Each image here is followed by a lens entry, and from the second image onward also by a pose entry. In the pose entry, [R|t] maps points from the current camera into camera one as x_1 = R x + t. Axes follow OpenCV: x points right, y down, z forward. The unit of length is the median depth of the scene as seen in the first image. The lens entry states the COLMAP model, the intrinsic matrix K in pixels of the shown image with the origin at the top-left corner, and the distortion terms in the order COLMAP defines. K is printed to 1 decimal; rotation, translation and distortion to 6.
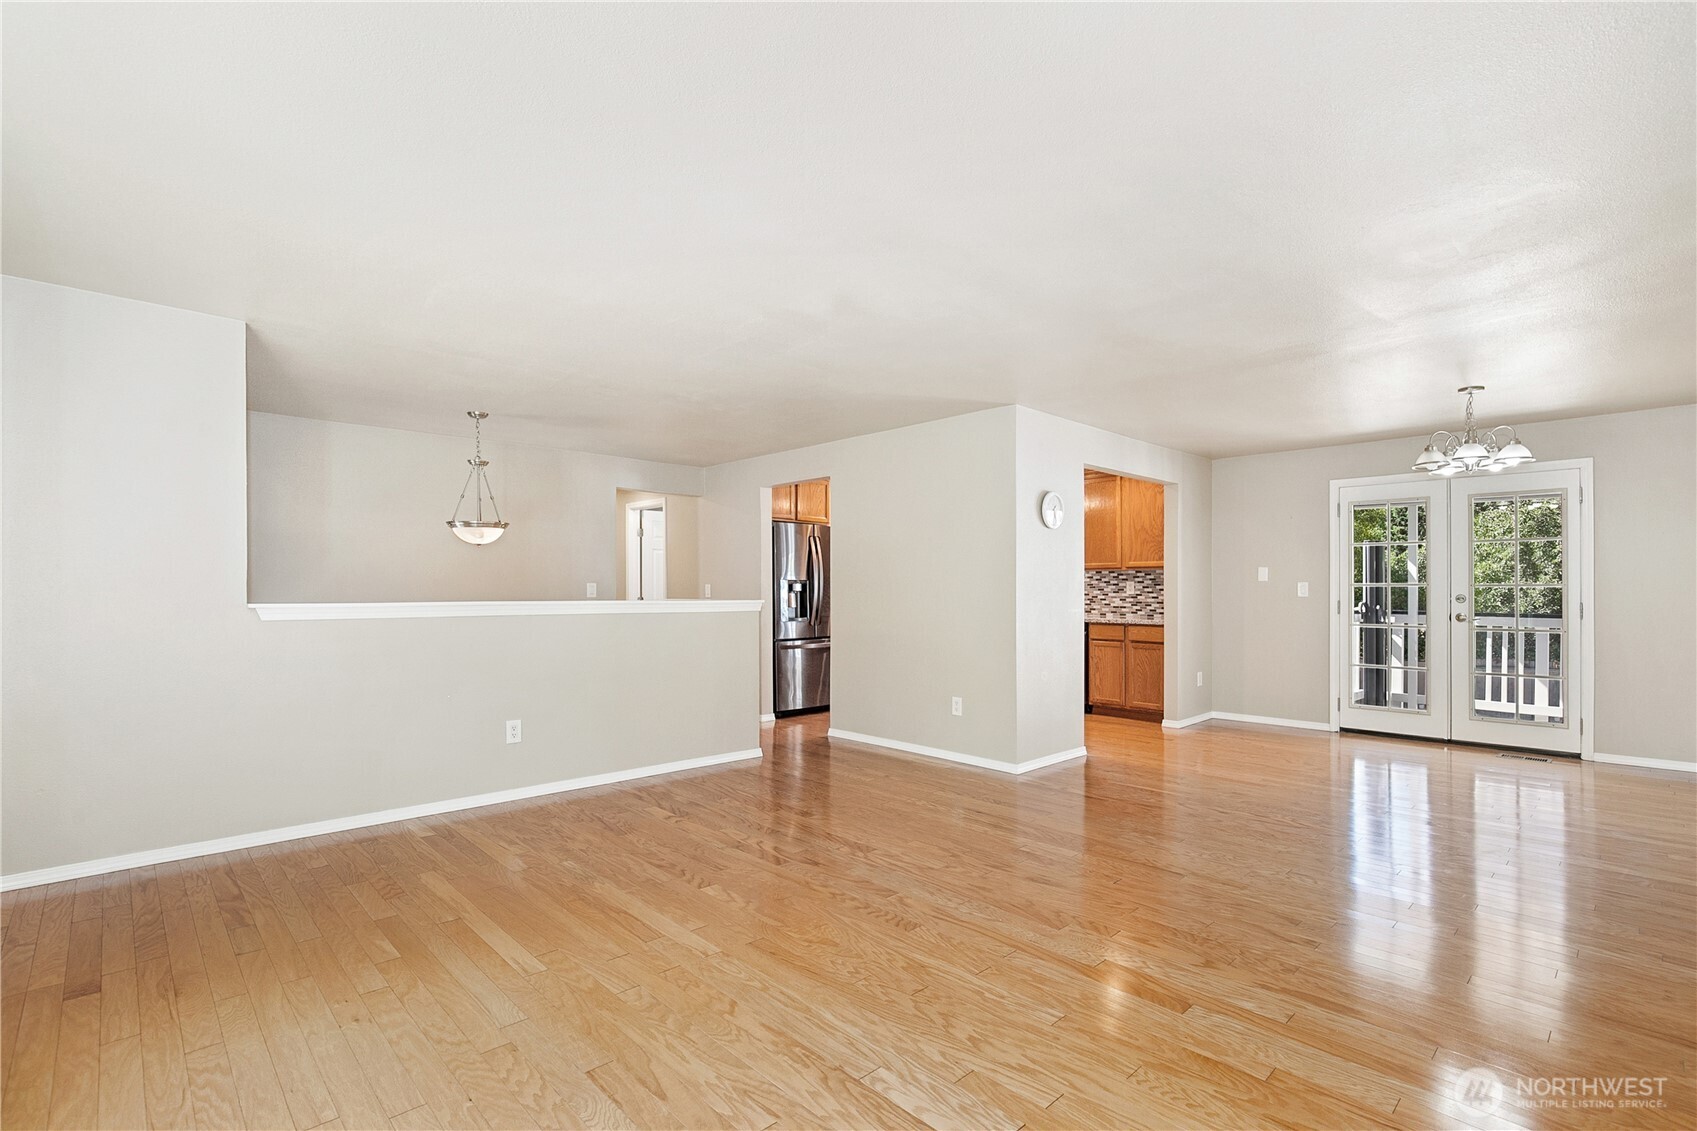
lens RADIAL K [[784.7, 0, 855.9], [0, 784.7, 595.8], [0, 0, 1]] dist [-0.011668, 0.000463]
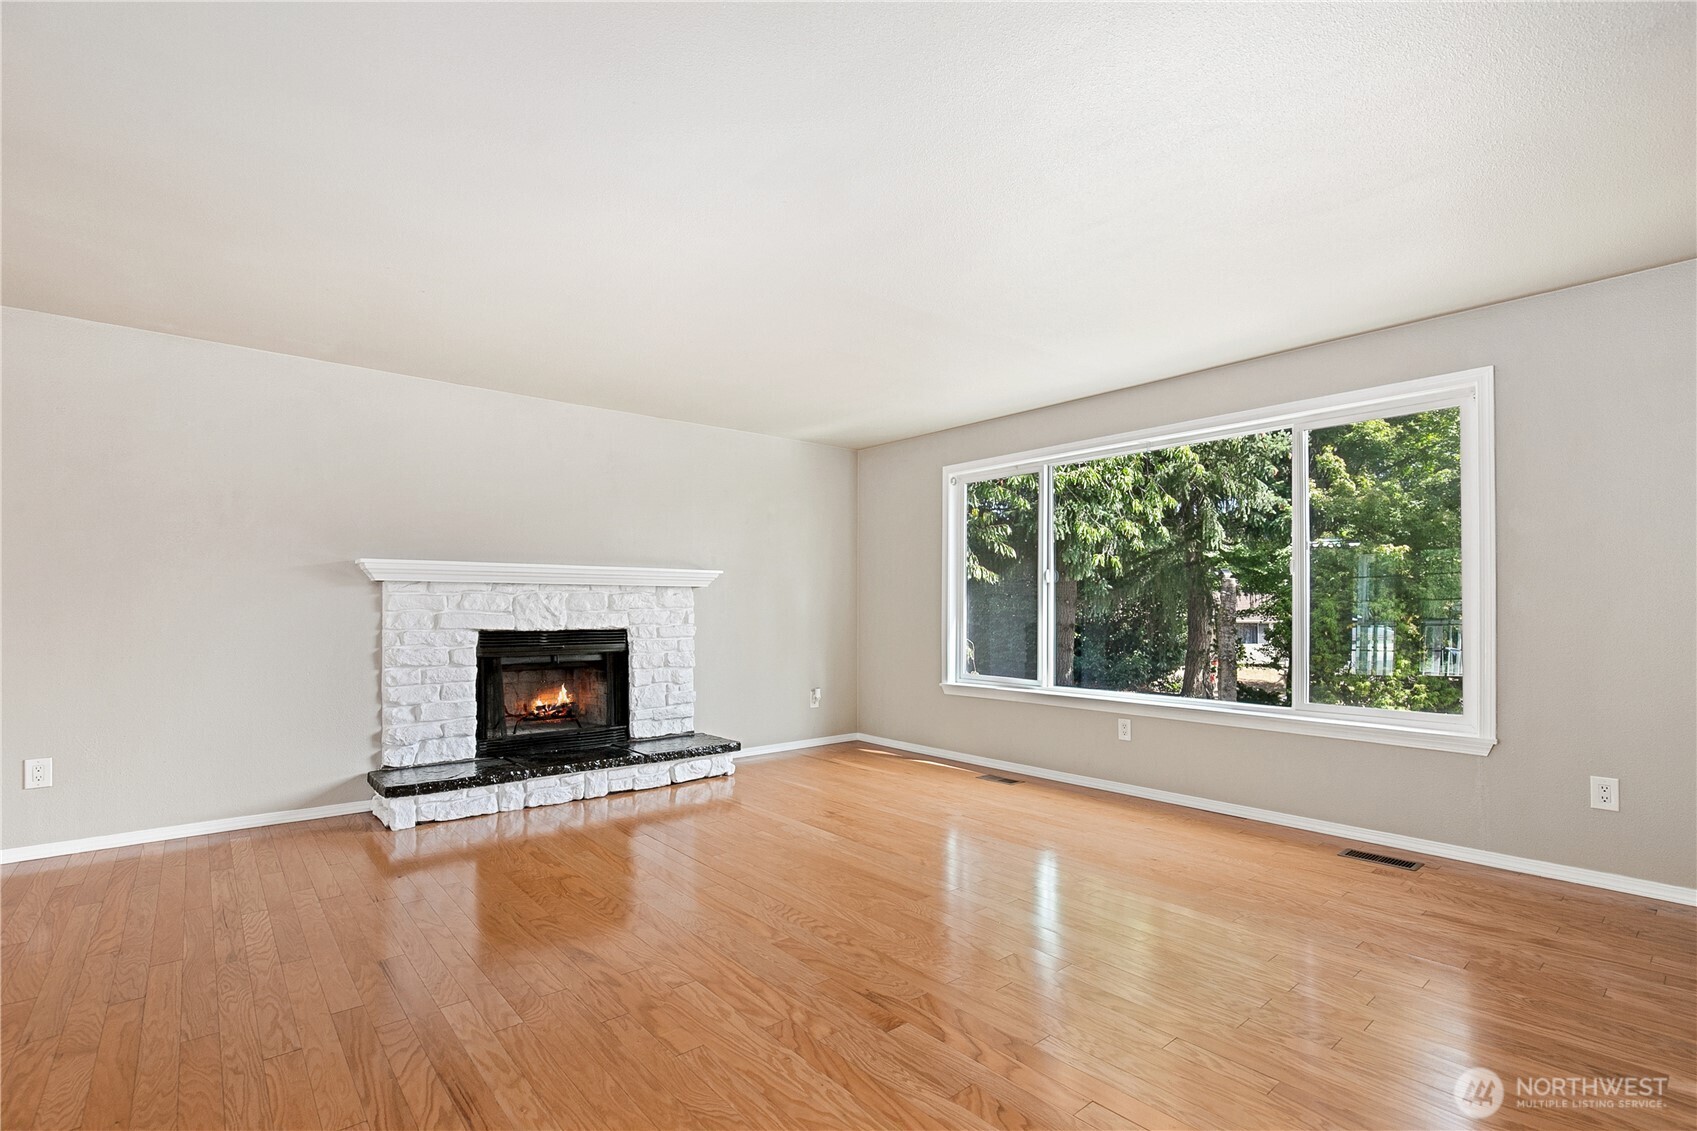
lens RADIAL K [[784.7, 0, 855.9], [0, 784.7, 595.8], [0, 0, 1]] dist [-0.011668, 0.000463]
pose [[-0.998160, -0.003009, 0.060553, -0.045280], [-0.003426, 0.999971, -0.006783, 0.006210], [-0.060531, -0.006978, -0.998142, 0.969777]]
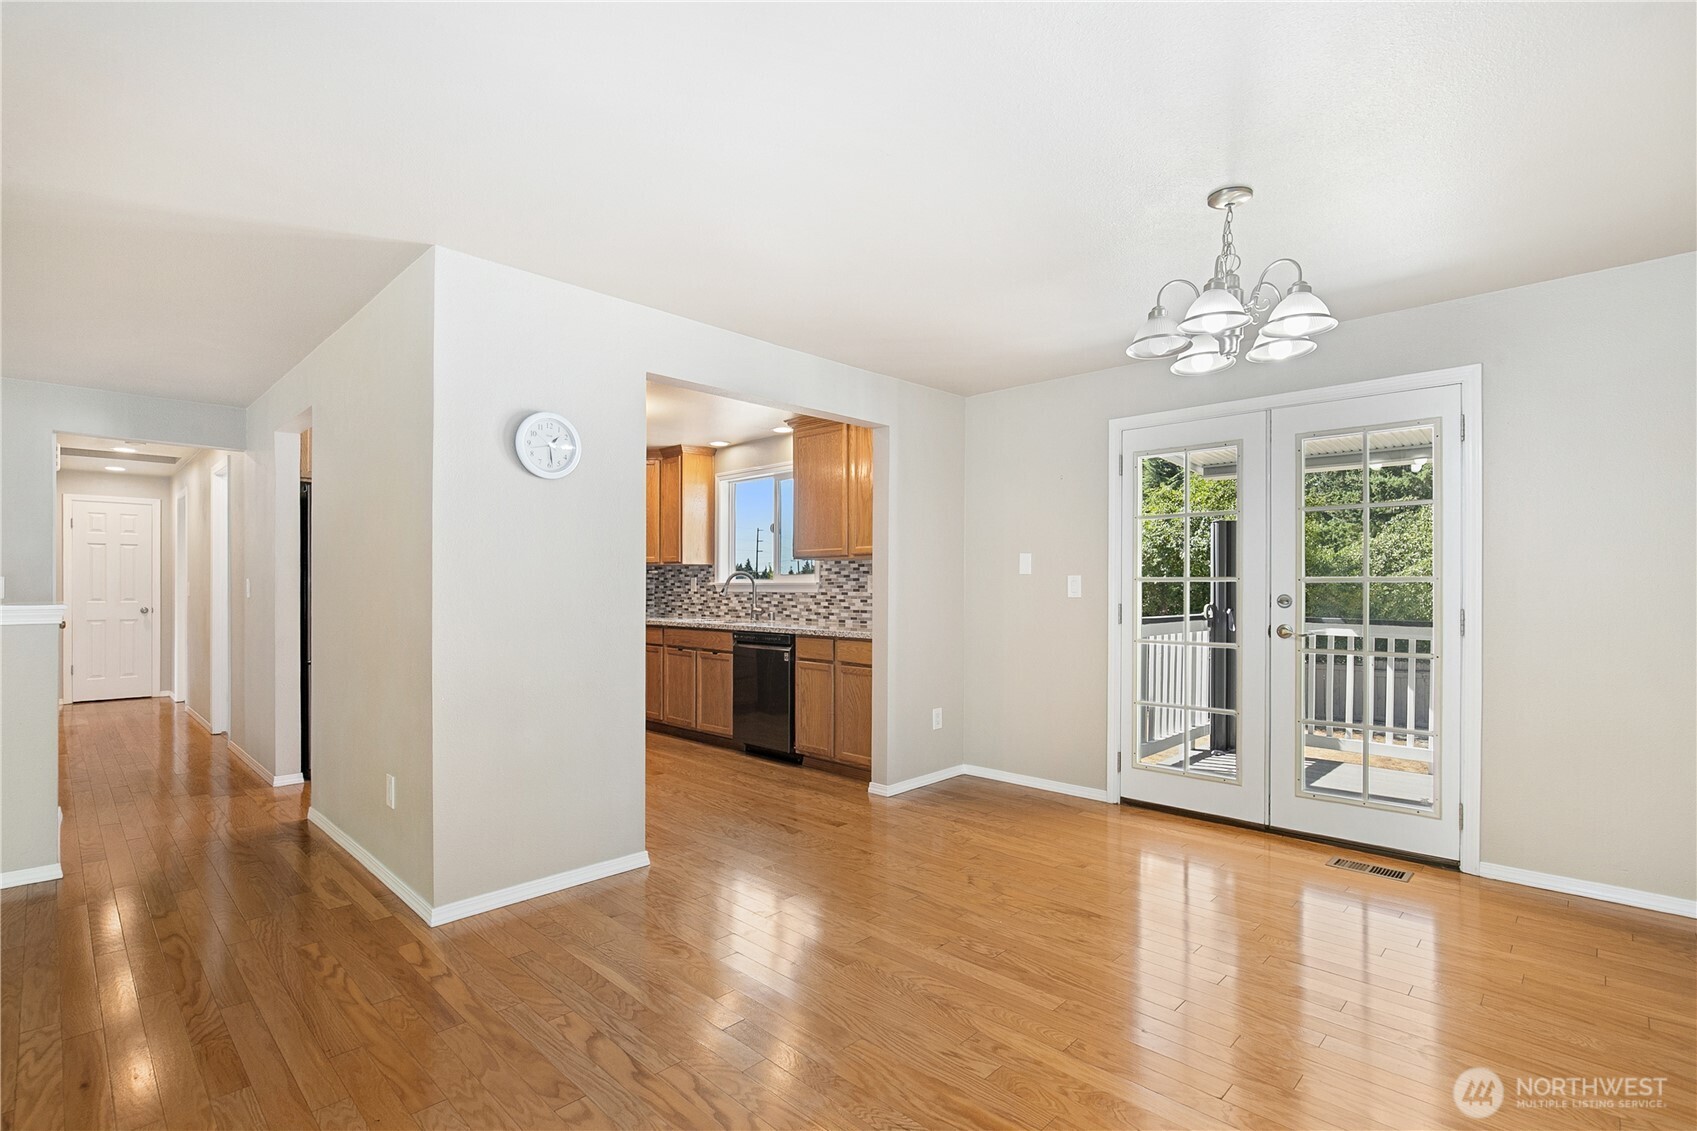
lens RADIAL K [[796.3, 0, 845.2], [0, 796.3, 594.9], [0, 0, 1]] dist [-0.021771, -0.000502]
pose [[0.999520, -0.000006, 0.030995, 0.417146], [-0.000046, 0.999999, 0.001690, -0.002246], [-0.030995, -0.001691, 0.999518, 0.390332]]
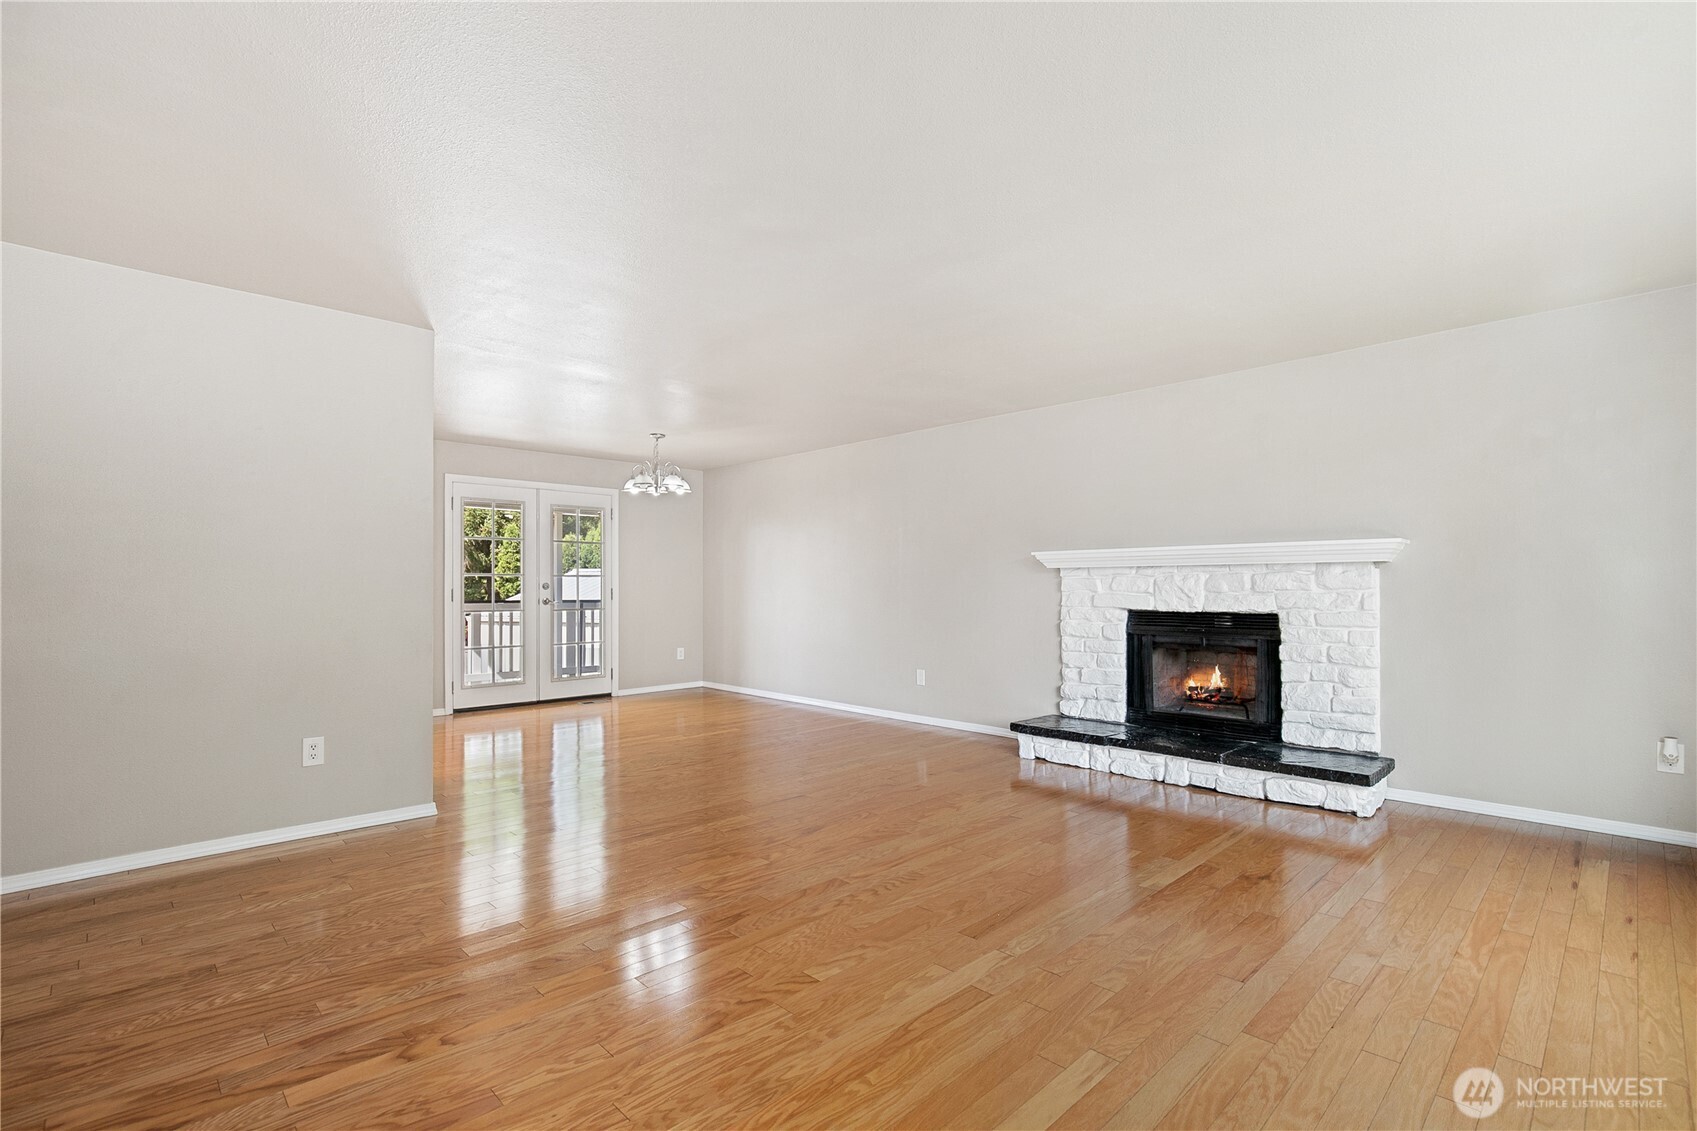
lens RADIAL K [[774.9, 0, 864.3], [0, 774.9, 571.3], [0, 0, 1]] dist [-0.004033, -0.000434]
pose [[-0.011164, 0.017615, 0.999783, -0.488345], [0.009592, 0.999801, -0.017508, 0.006429], [-0.999892, 0.009394, -0.011331, 0.513989]]
